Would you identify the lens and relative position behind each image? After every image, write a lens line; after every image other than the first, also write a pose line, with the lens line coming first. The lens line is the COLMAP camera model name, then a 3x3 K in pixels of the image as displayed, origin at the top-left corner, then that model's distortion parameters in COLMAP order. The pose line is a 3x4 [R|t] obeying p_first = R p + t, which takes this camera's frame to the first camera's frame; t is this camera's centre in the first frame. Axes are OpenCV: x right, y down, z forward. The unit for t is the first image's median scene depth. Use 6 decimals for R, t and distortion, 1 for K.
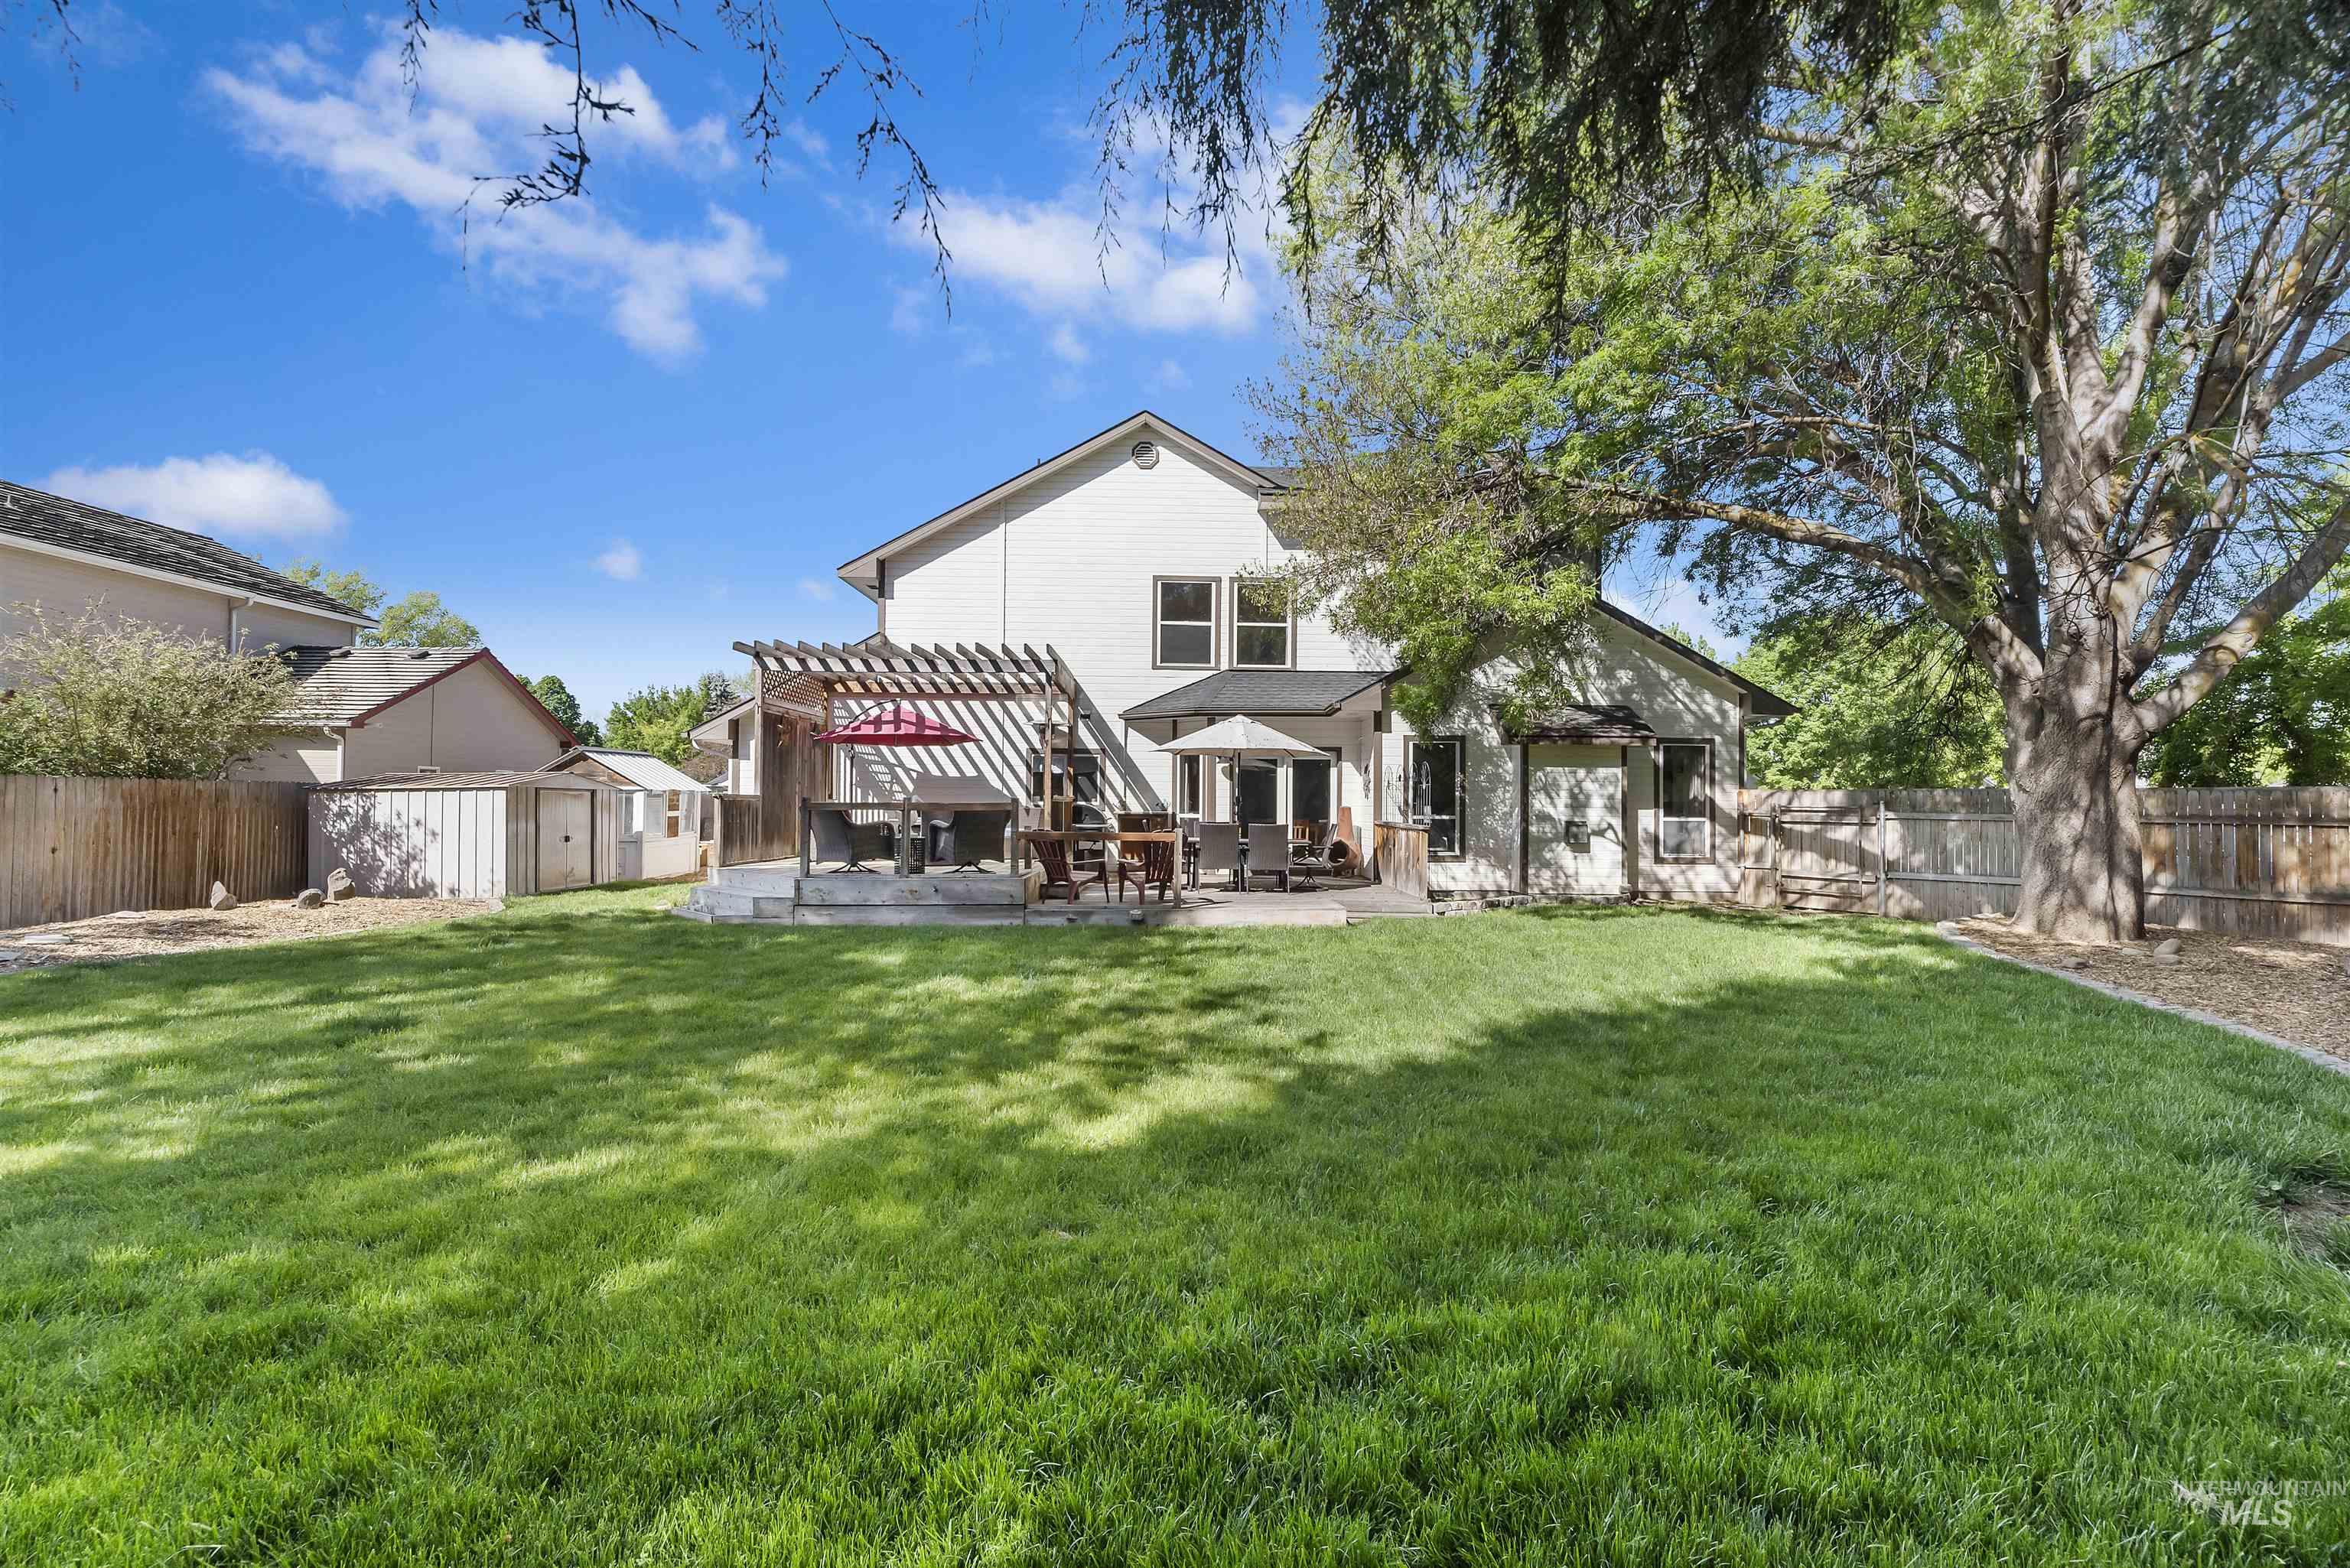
lens RADIAL K [[1053.3, 0, 1194.5], [0, 1053.3, 774.9], [0, 0, 1]] dist [0.006533, -0.000838]
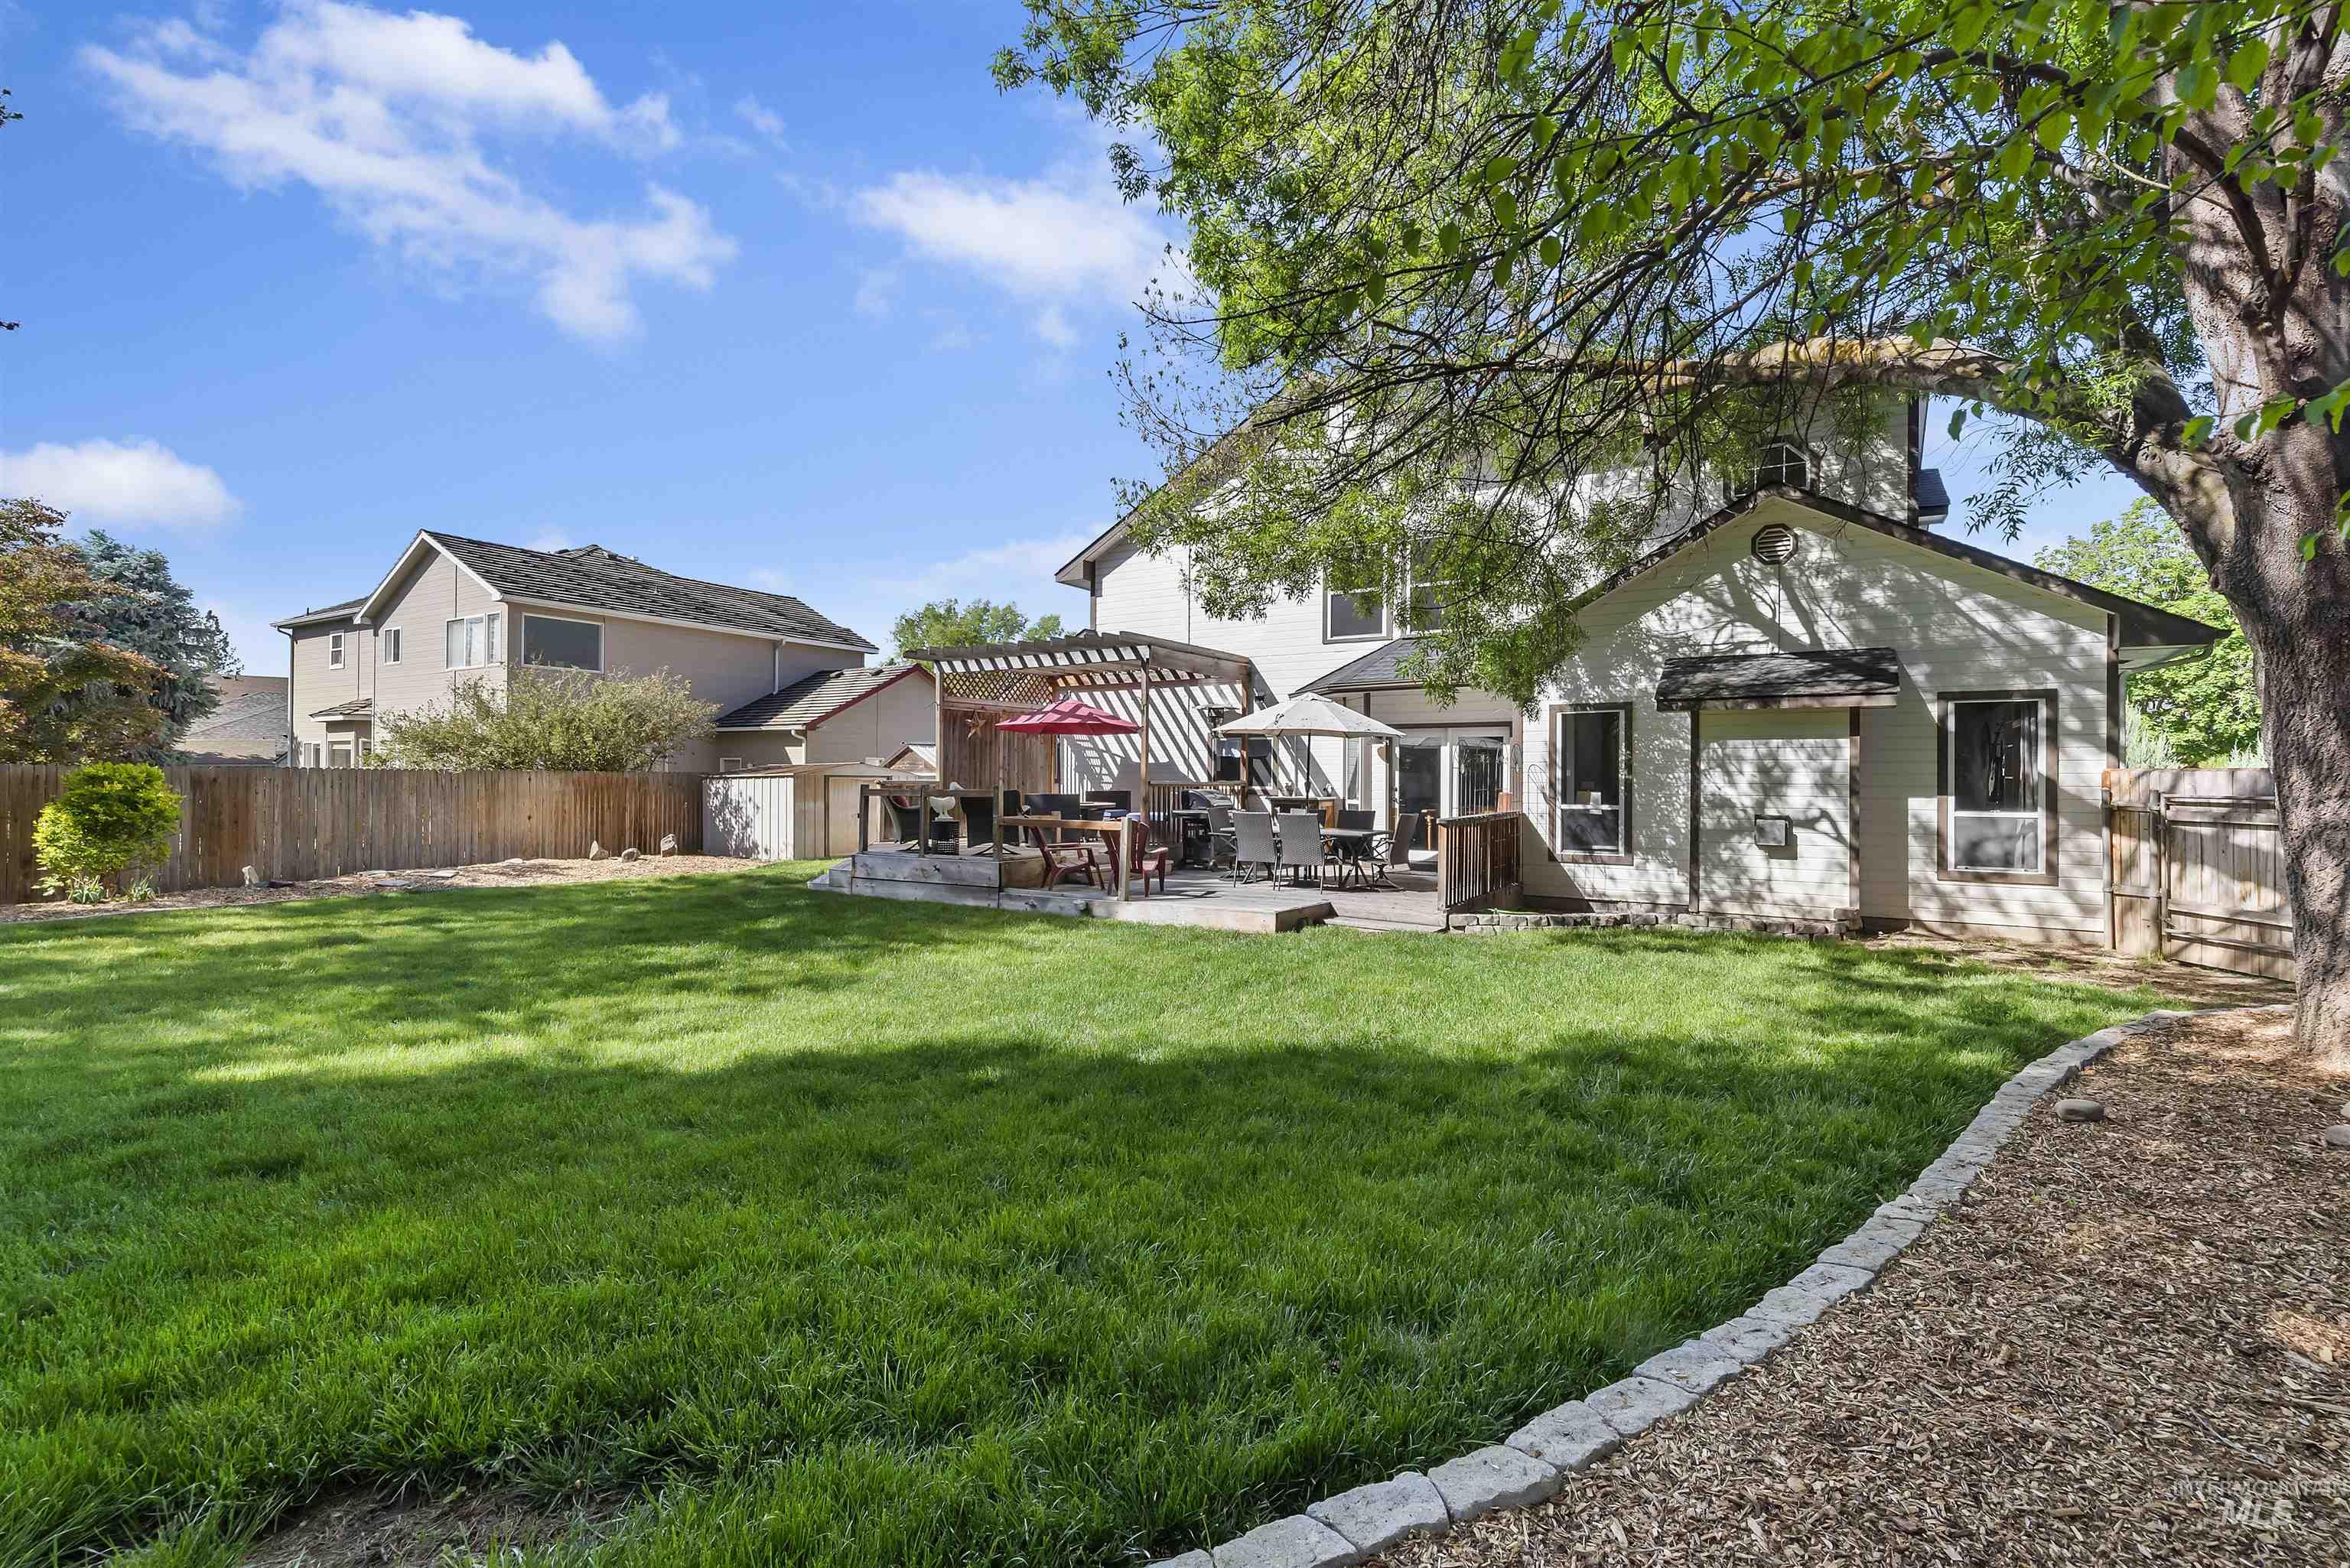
lens RADIAL K [[1053.3, 0, 1160.6], [0, 1053.3, 768.0], [0, 0, 1]] dist [0.006533, -0.000838]
pose [[0.840454, -0.008761, -0.541812, 0.368820], [0.010059, 0.999949, -0.000566, 0.009120], [0.541790, -0.004975, 0.840499, 0.151637]]
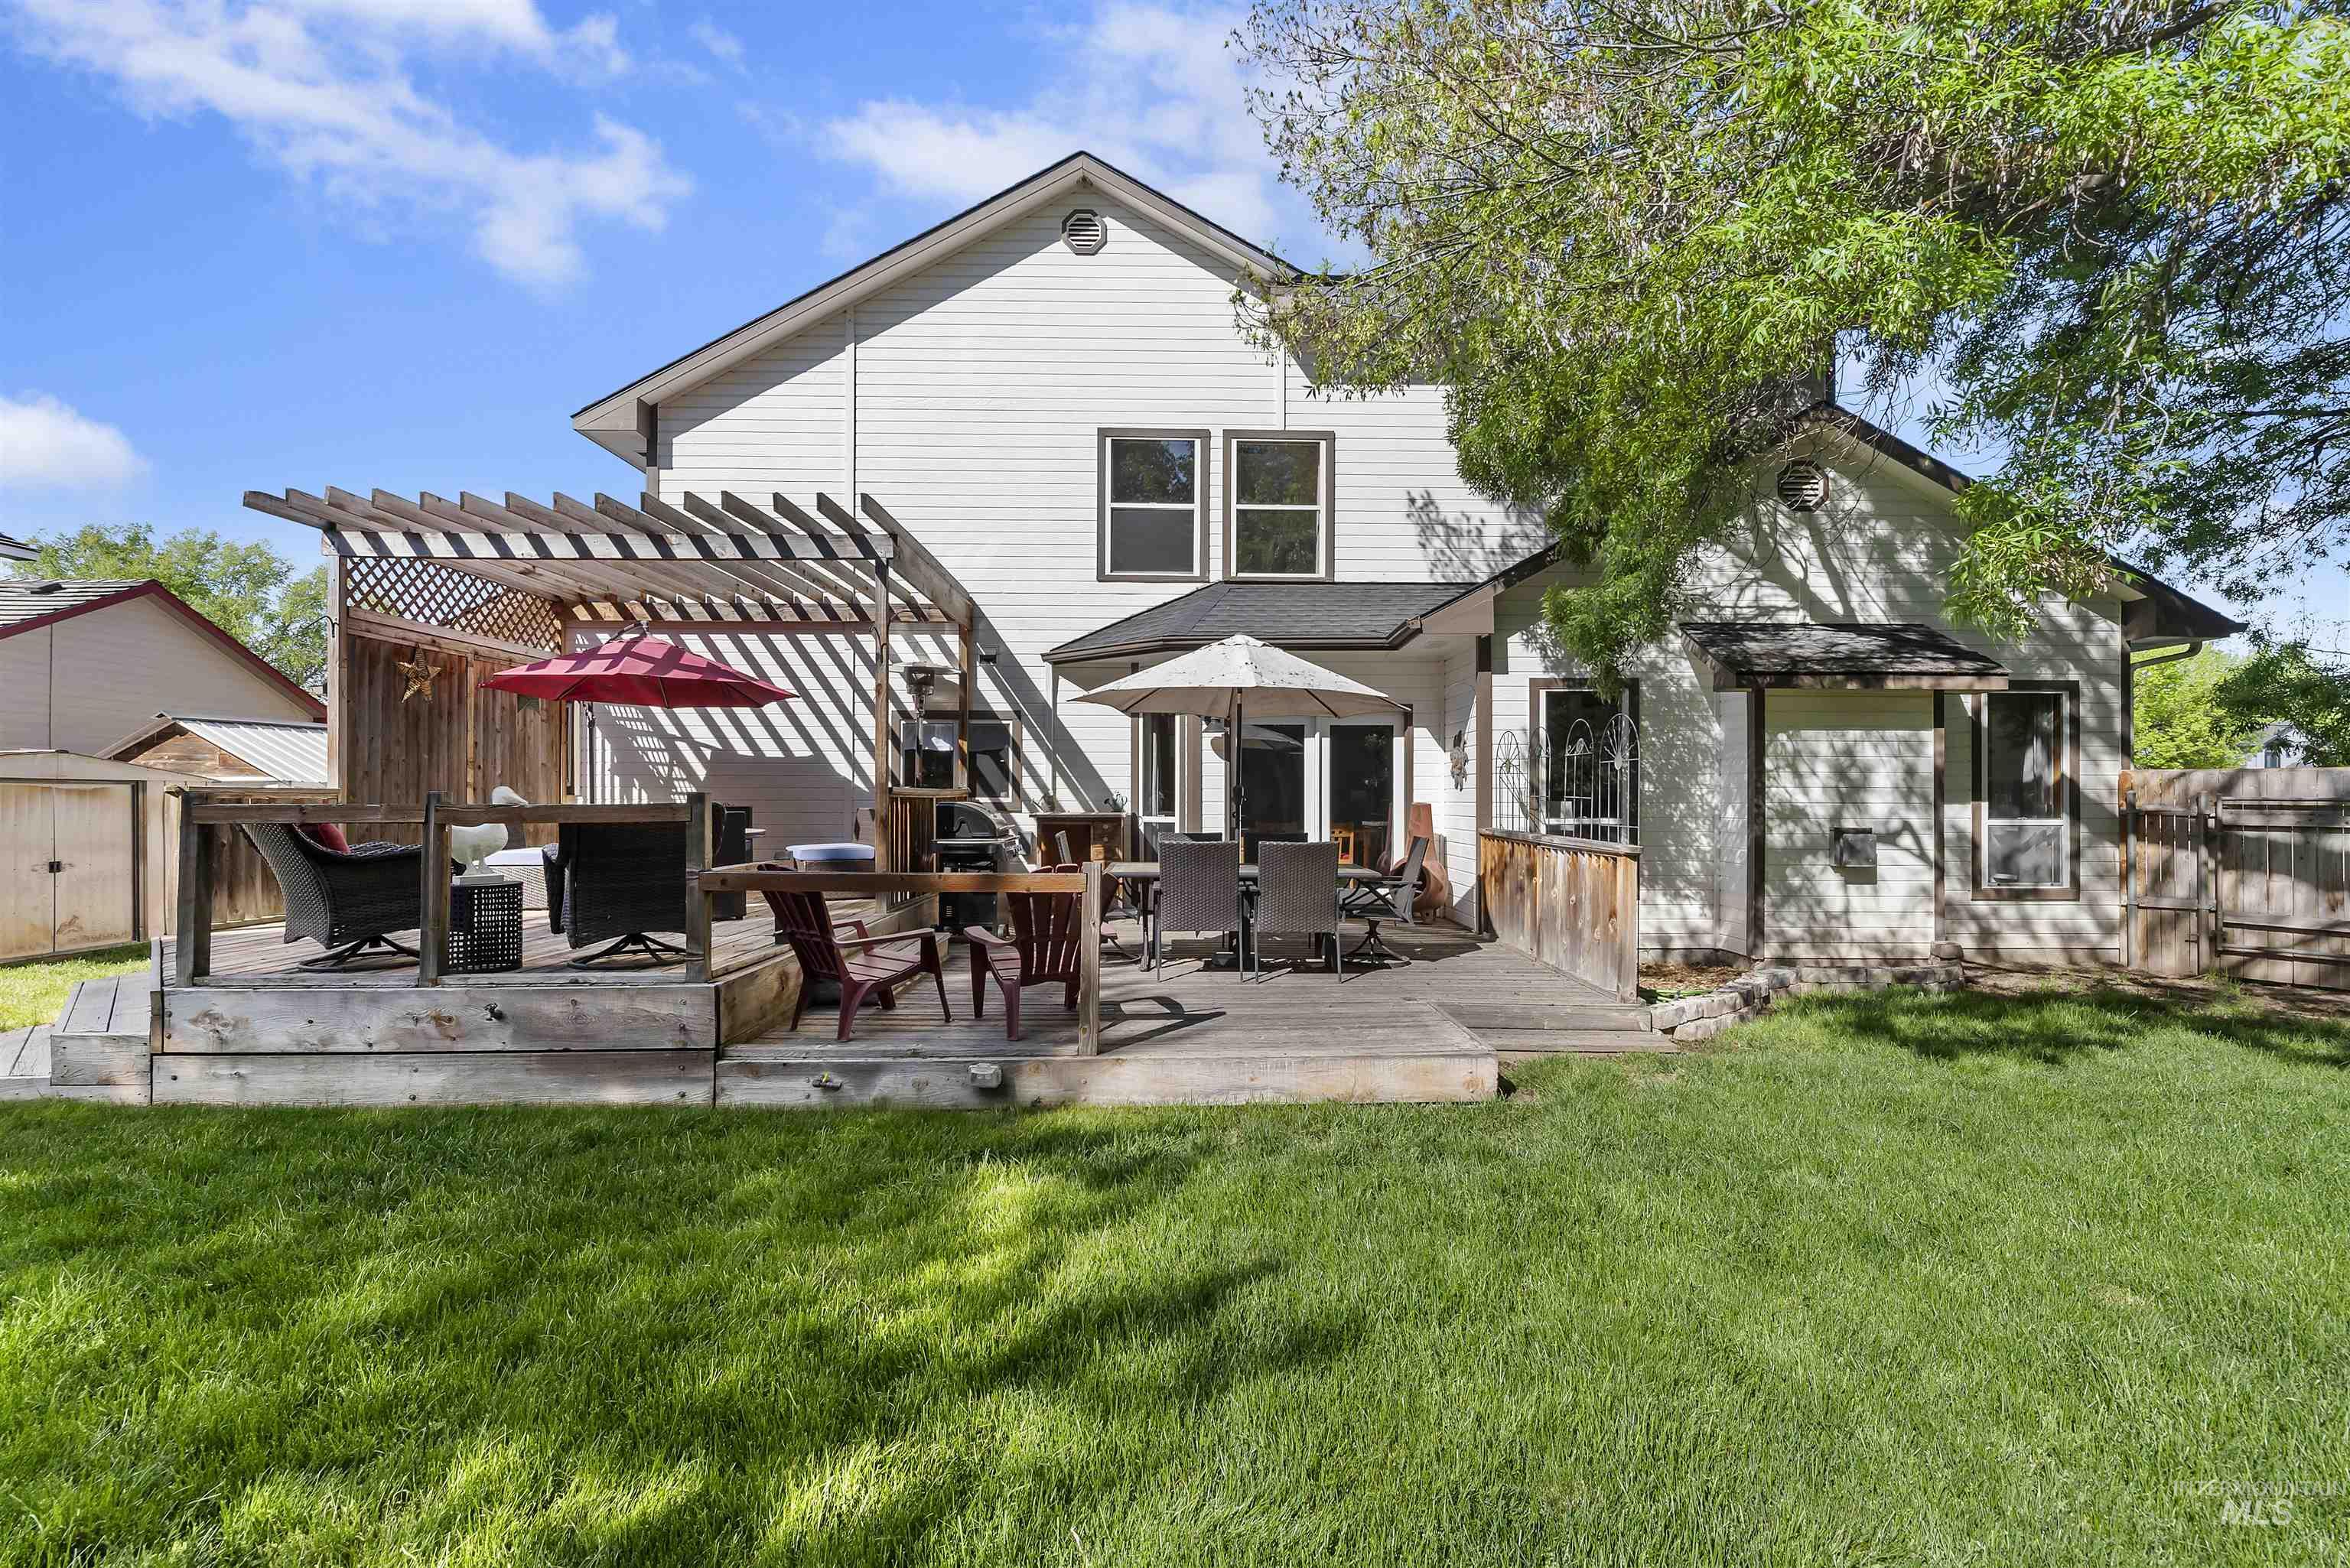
lens RADIAL K [[1053.3, 0, 1191.9], [0, 1053.3, 791.4], [0, 0, 1]] dist [0.006533, -0.000838]
pose [[0.999565, -0.005297, 0.029002, -0.003687], [0.004959, 0.999919, 0.011700, 0.016721], [-0.029061, -0.011551, 0.999511, 0.414117]]
